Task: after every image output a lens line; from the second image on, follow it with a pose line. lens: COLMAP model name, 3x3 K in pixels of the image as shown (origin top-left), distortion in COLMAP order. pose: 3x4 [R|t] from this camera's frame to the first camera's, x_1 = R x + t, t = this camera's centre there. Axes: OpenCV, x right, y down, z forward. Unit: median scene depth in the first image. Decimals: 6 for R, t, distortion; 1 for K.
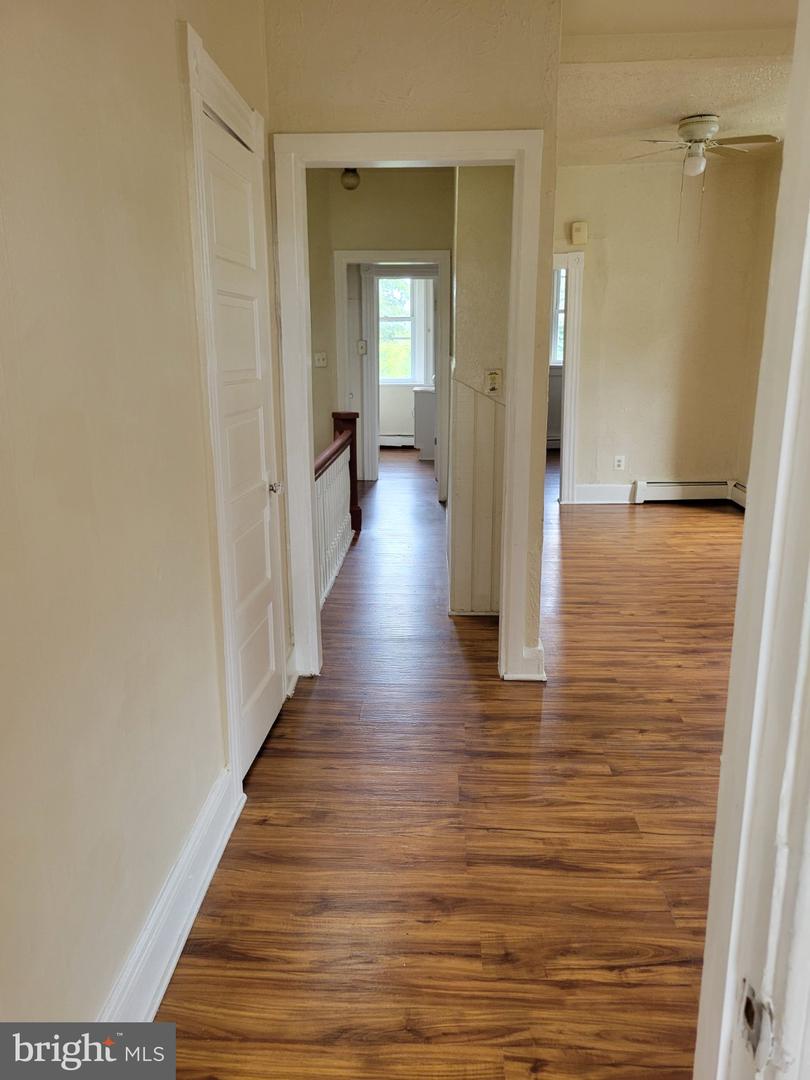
lens RADIAL K [[811.3, 0, 405.0], [0, 811.3, 540.0], [0, 0, 1]] dist [0.048804, -0.027394]
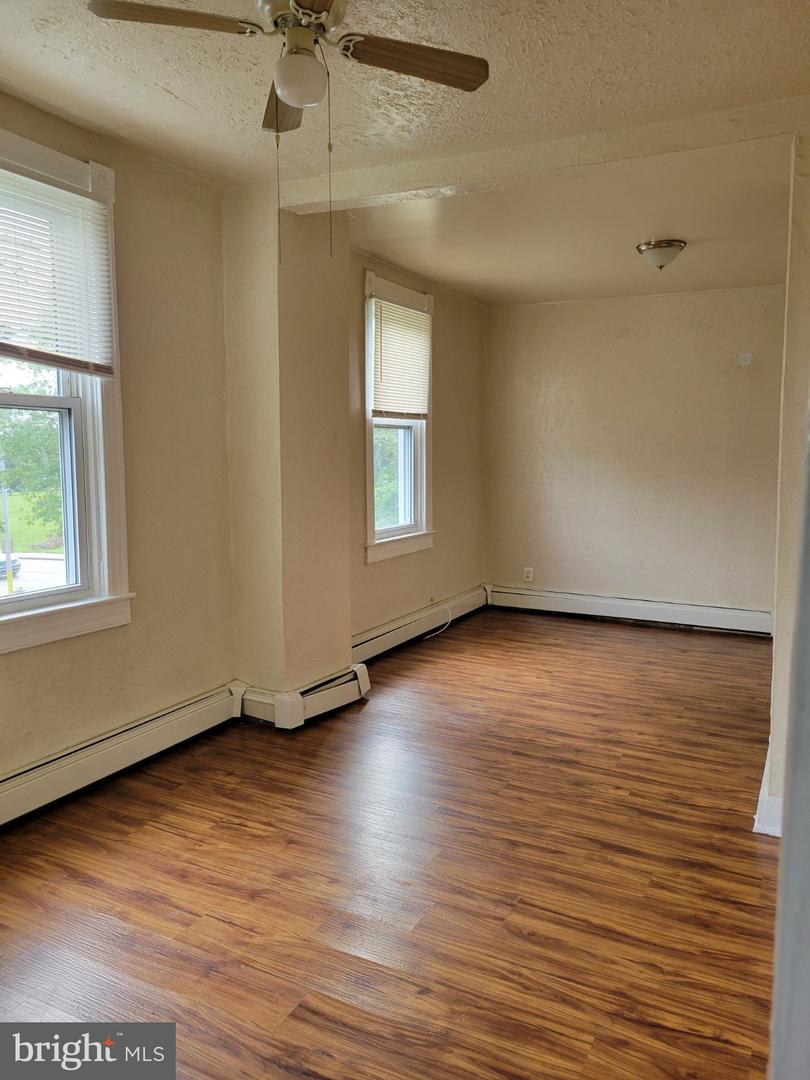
lens RADIAL K [[811.3, 0, 405.0], [0, 811.3, 540.0], [0, 0, 1]] dist [0.048804, -0.027394]
pose [[-0.910506, -0.043528, 0.411198, 0.226538], [0.099041, 0.942539, 0.319079, -0.695582], [-0.401459, 0.331249, -0.853876, 2.723044]]
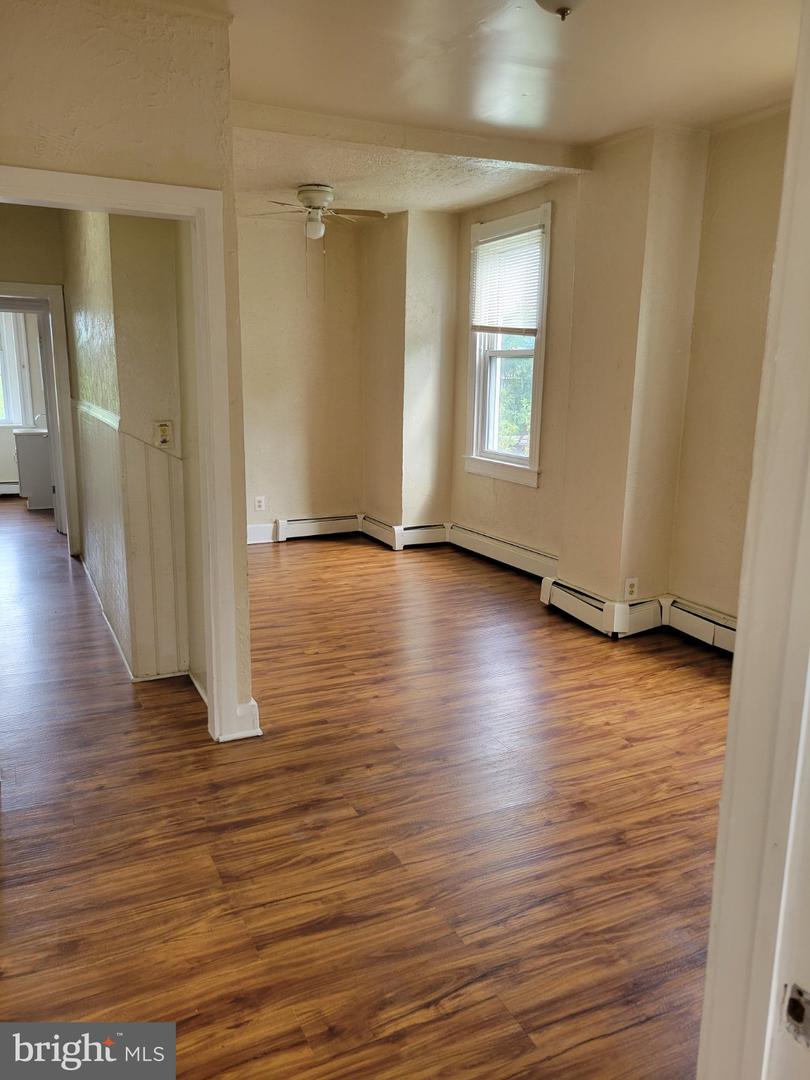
lens RADIAL K [[811.3, 0, 405.0], [0, 811.3, 540.0], [0, 0, 1]] dist [0.048804, -0.027394]
pose [[0.880642, -0.079399, 0.467081, -0.149429], [0.098036, 0.995059, -0.015688, -0.038814], [-0.463528, 0.059606, 0.884075, 0.035134]]
